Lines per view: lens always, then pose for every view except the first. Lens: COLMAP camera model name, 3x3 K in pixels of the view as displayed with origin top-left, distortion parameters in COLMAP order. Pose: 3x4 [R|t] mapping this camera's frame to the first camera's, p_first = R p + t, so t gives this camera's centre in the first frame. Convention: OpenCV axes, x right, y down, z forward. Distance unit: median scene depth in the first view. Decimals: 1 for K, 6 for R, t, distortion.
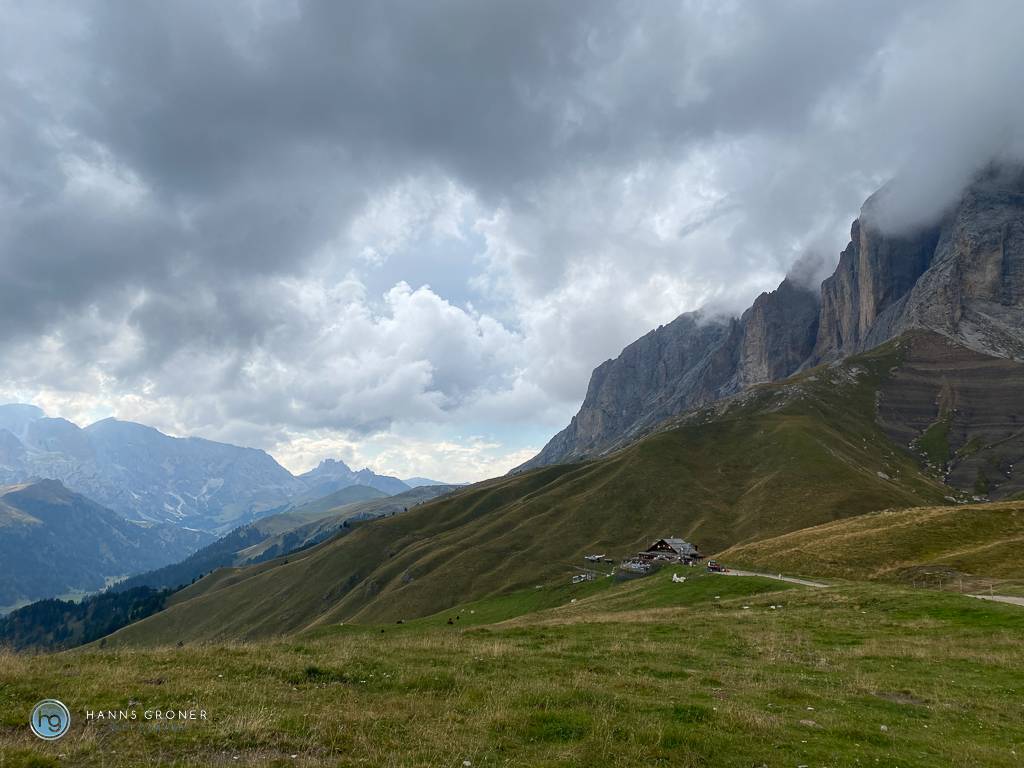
lens RADIAL K [[782.5, 0, 506.1], [0, 782.5, 390.9], [0, 0, 1]] dist [0.022125, -0.021428]
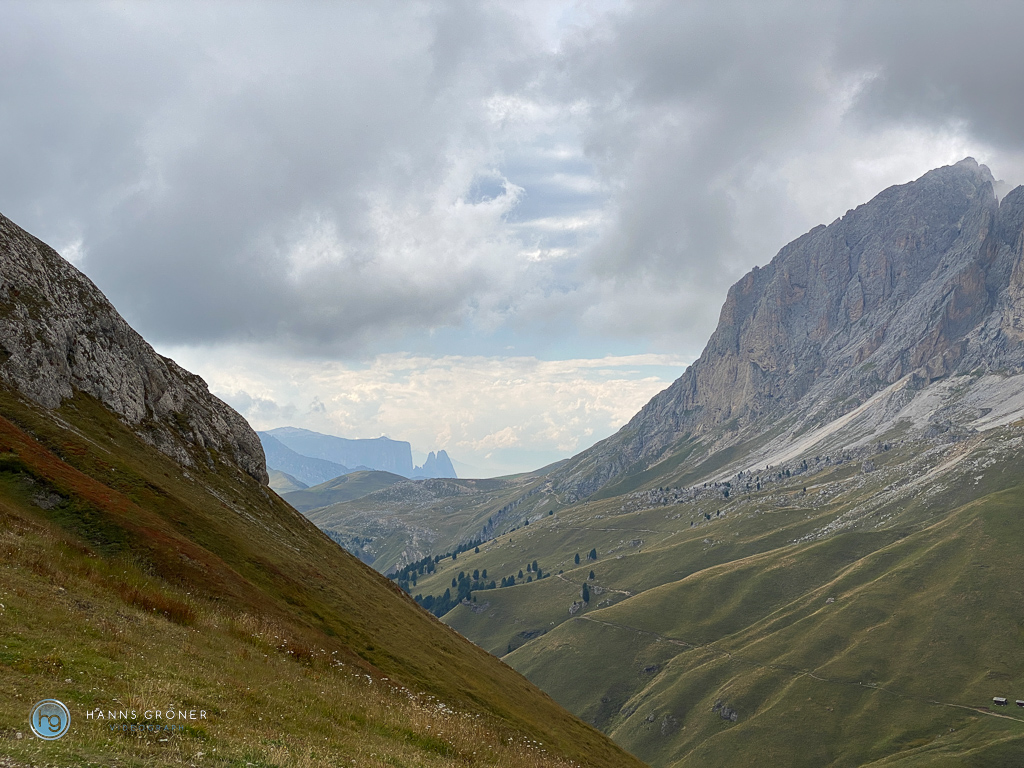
lens RADIAL K [[1519.6, 0, 522.8], [0, 1519.6, 402.7], [0, 0, 1]] dist [0.148047, 0.000000]
pose [[0.998612, 0.006234, 0.052305, -0.107188], [-0.011245, 0.995313, 0.096048, -0.053960], [-0.051461, -0.096503, 0.994001, -0.117038]]
